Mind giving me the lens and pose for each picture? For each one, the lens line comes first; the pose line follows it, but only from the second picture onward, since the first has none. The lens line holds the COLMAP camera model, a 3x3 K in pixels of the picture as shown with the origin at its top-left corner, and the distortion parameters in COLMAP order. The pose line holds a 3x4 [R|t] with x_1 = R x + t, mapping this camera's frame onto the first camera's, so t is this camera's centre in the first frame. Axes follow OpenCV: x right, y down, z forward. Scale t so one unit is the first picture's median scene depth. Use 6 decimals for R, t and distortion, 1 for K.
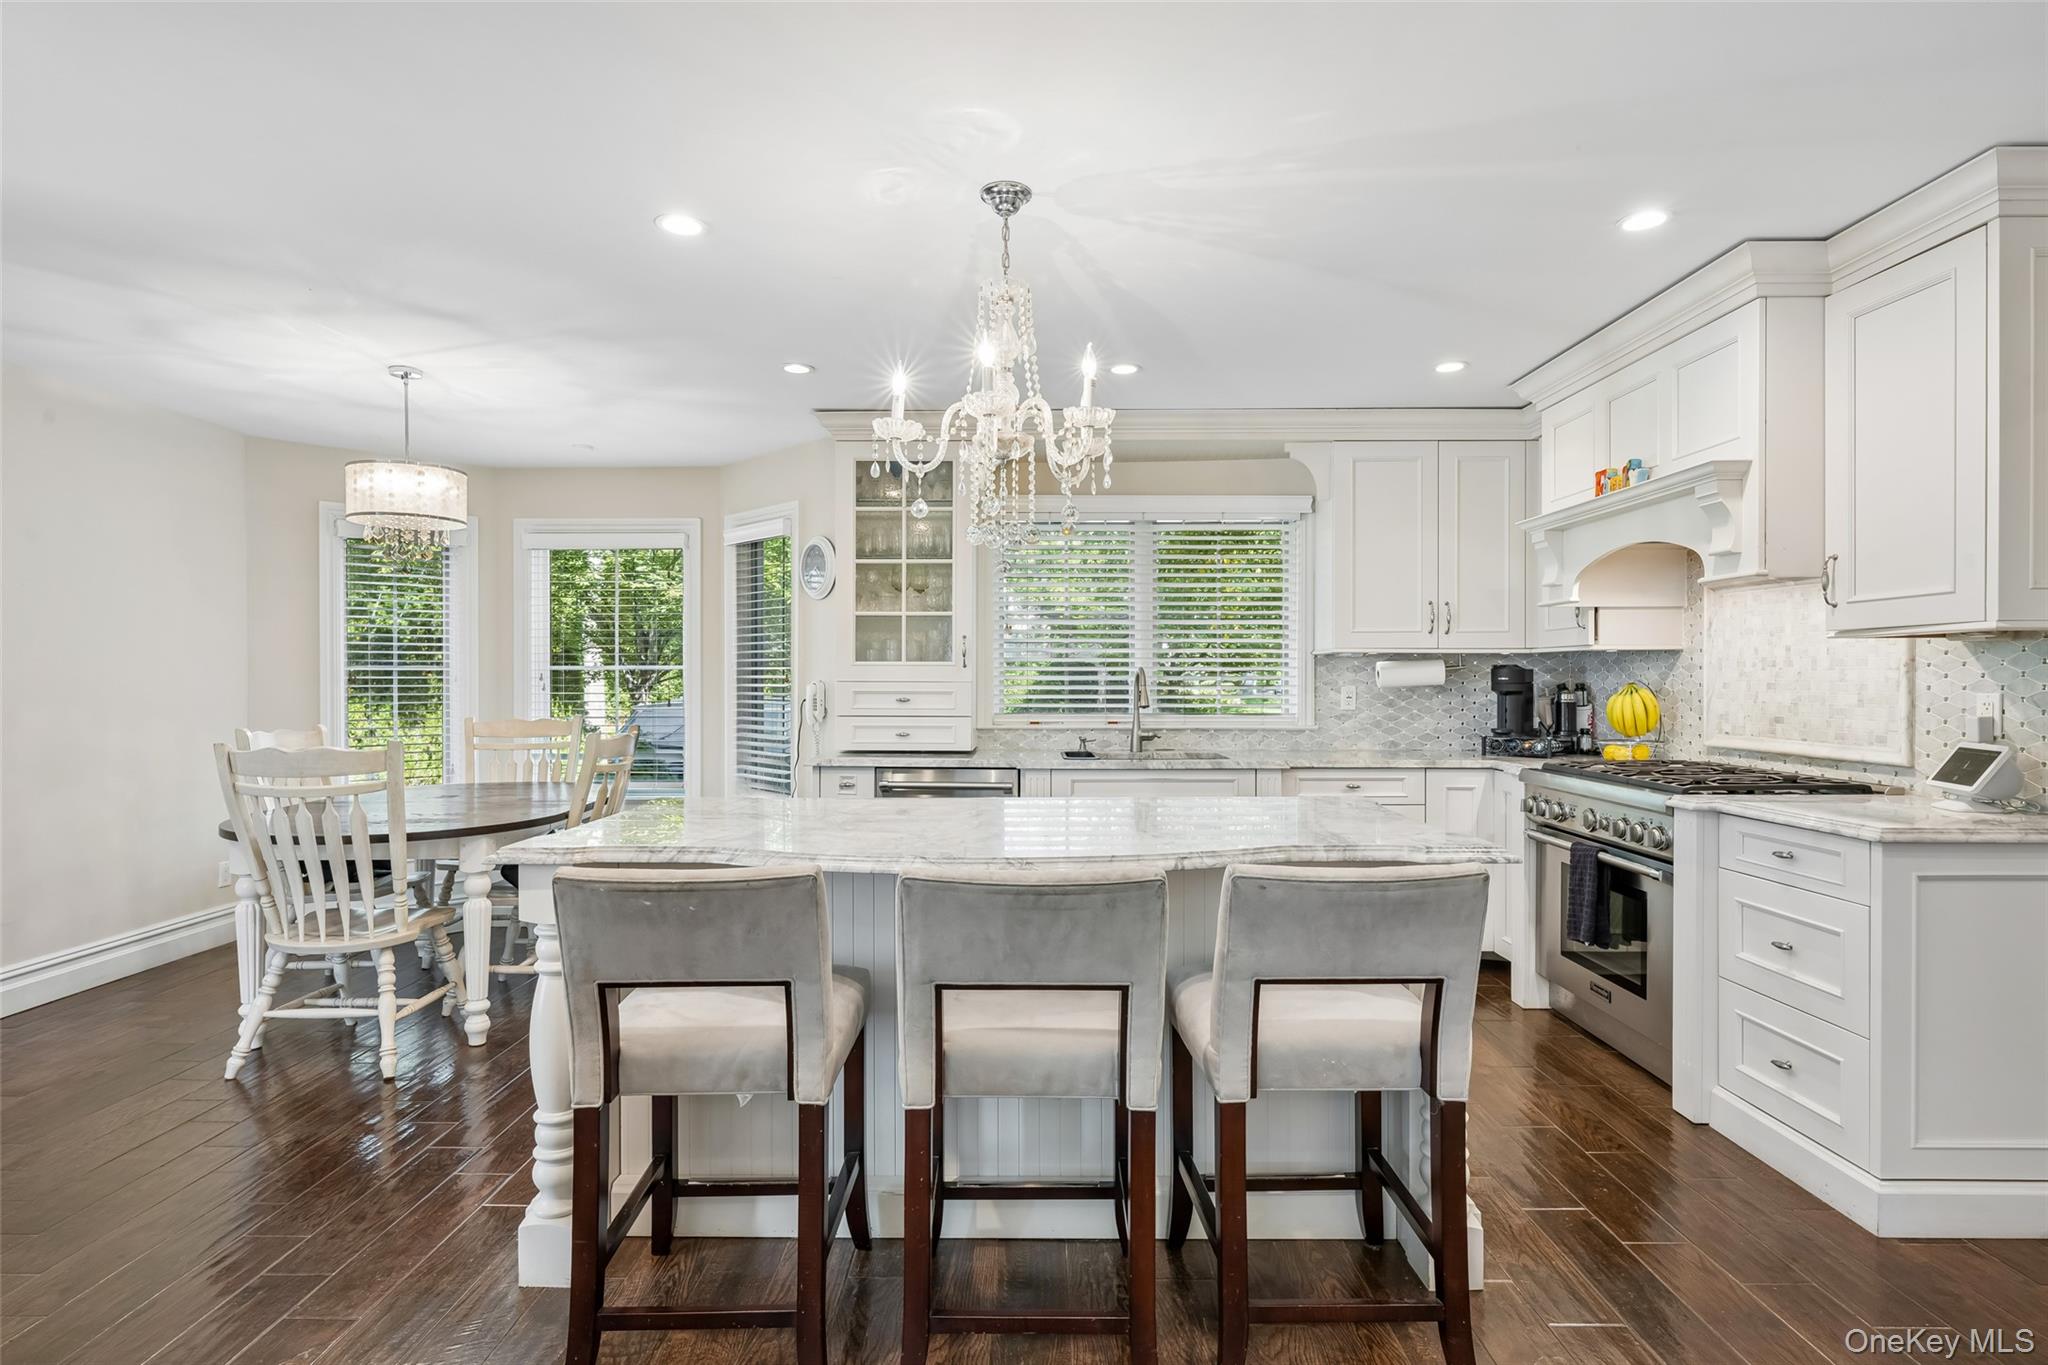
lens RADIAL K [[1037.7, 0, 1024.0], [0, 1037.7, 682.5], [0, 0, 1]] dist [-0.011876, 0.000095]
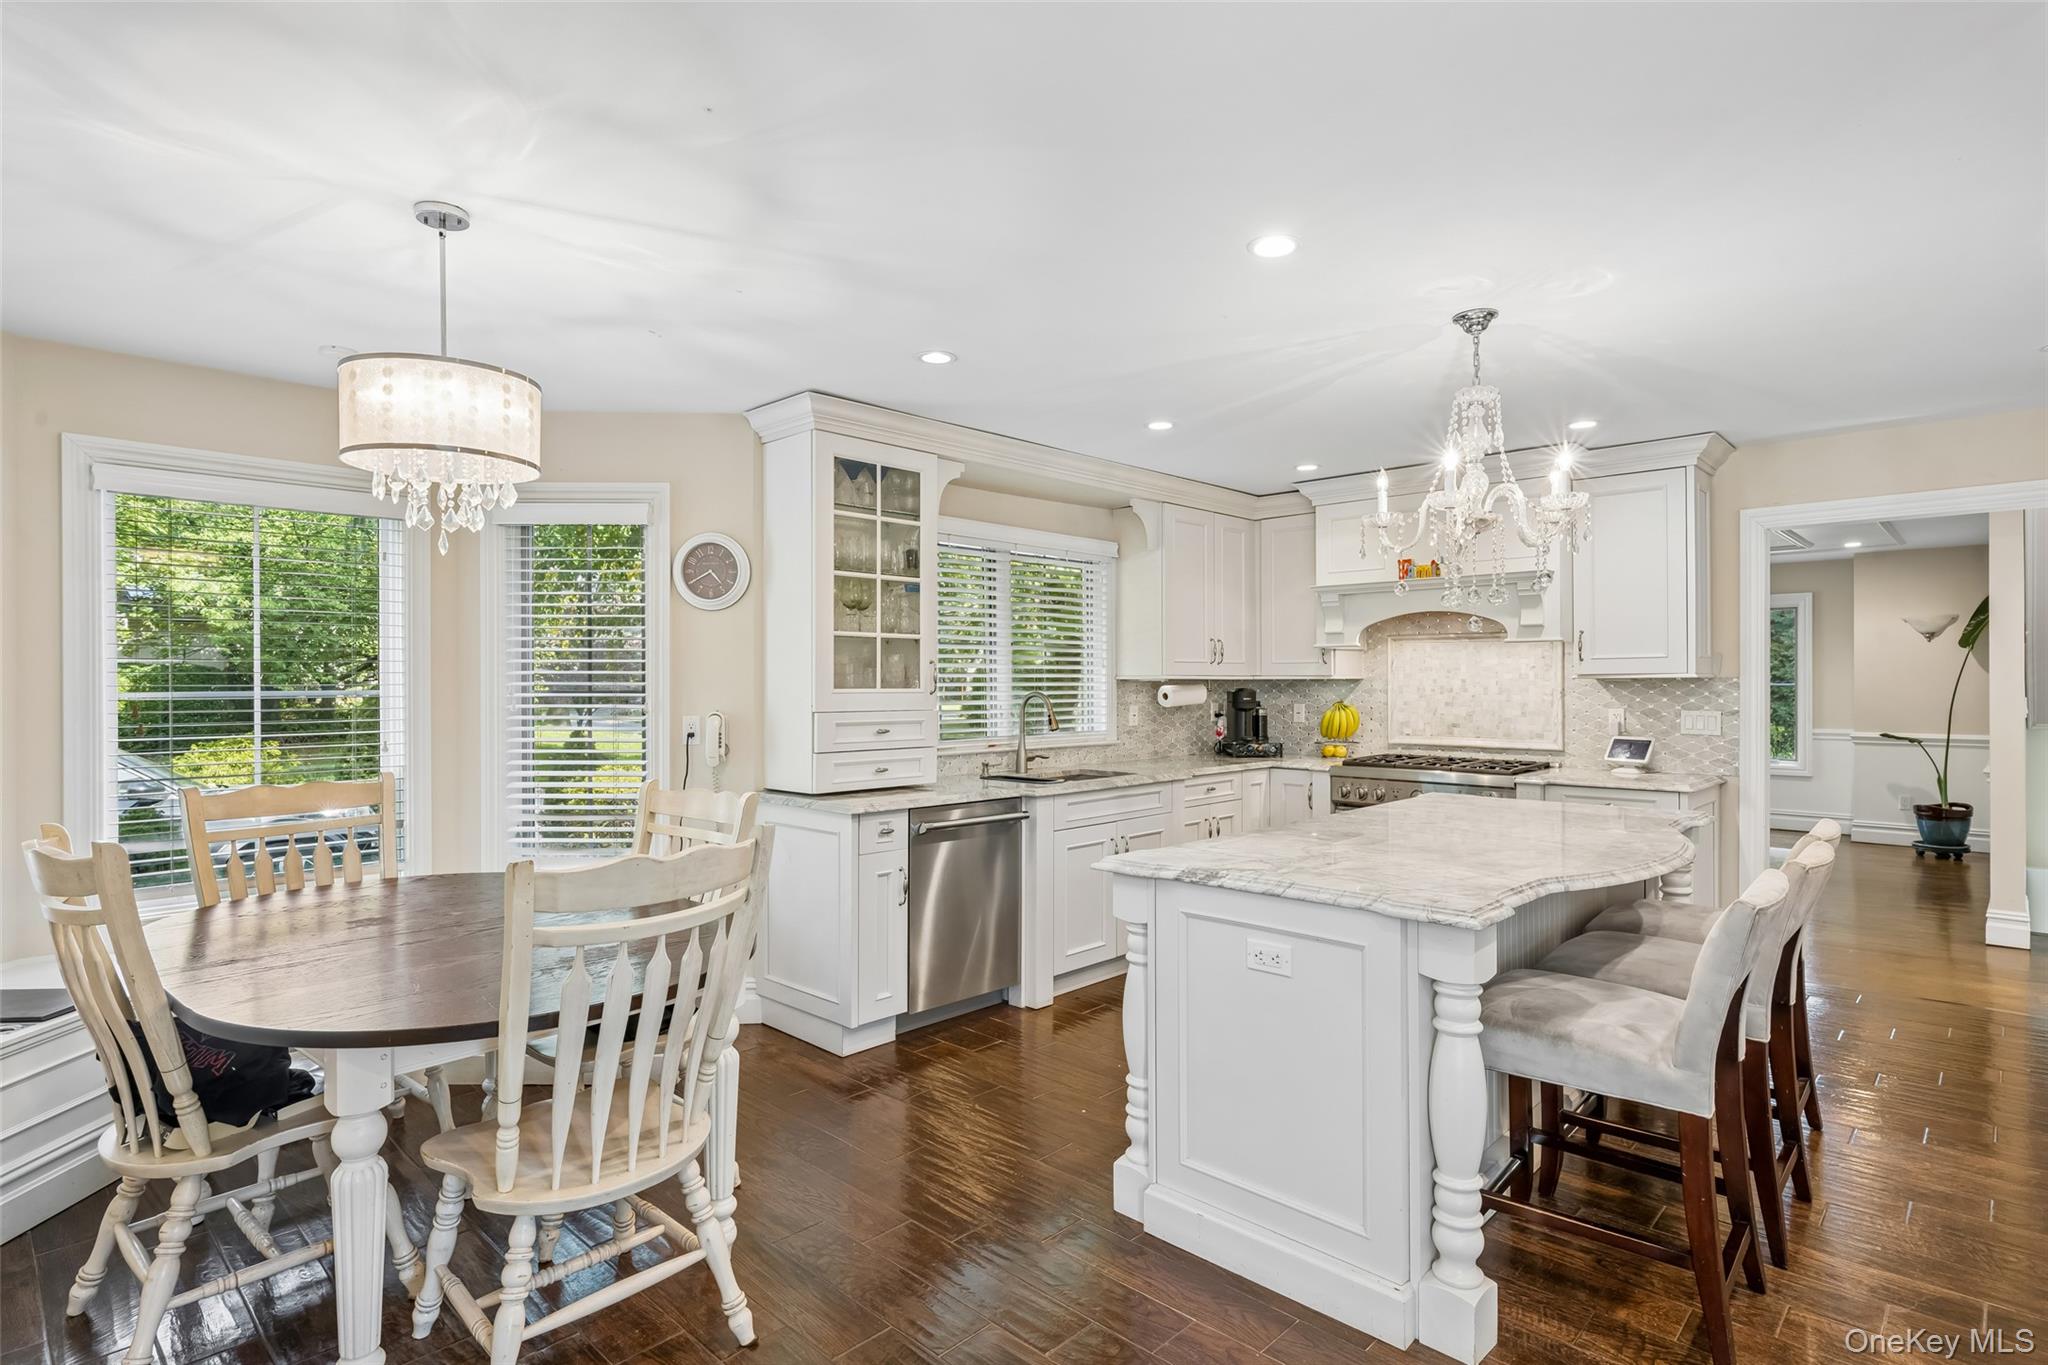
lens RADIAL K [[1037.7, 0, 1024.0], [0, 1037.7, 682.5], [0, 0, 1]] dist [-0.011876, 0.000095]
pose [[0.685048, -0.002731, 0.728493, -0.733617], [0.004814, 0.999988, -0.000778, -0.026181], [-0.728482, 0.004040, 0.685053, 0.318205]]
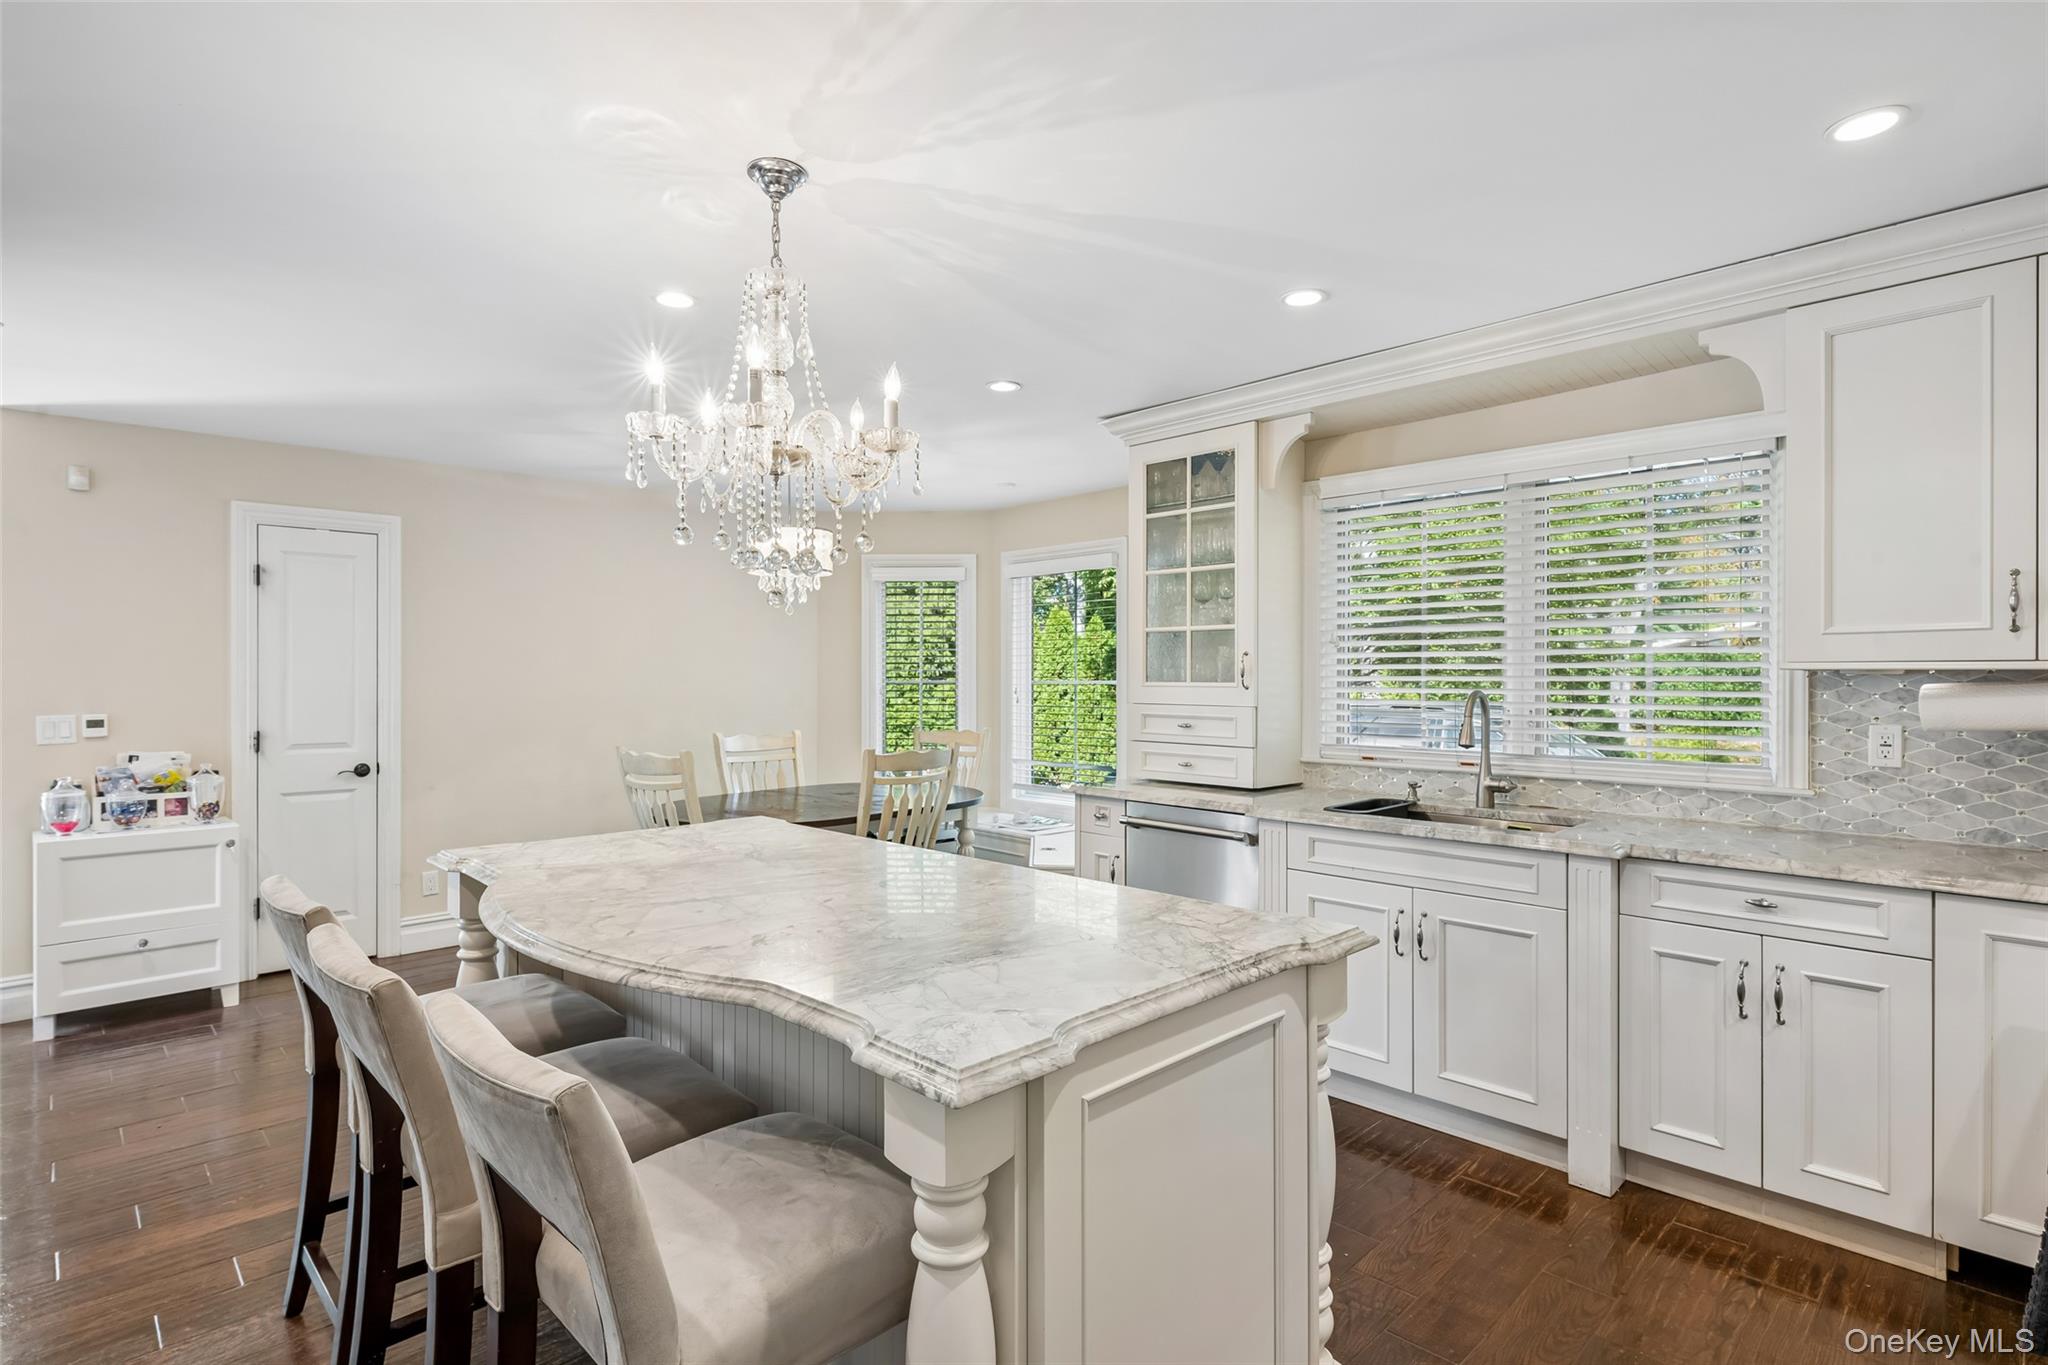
lens RADIAL K [[991.2, 0, 1016.7], [0, 991.2, 667.8], [0, 0, 1]] dist [-0.014498, -0.000168]
pose [[0.701906, -0.007230, -0.712233, 0.415077], [-0.000412, 0.999944, -0.010557, -0.025461], [0.712270, 0.007703, 0.701863, 0.322153]]
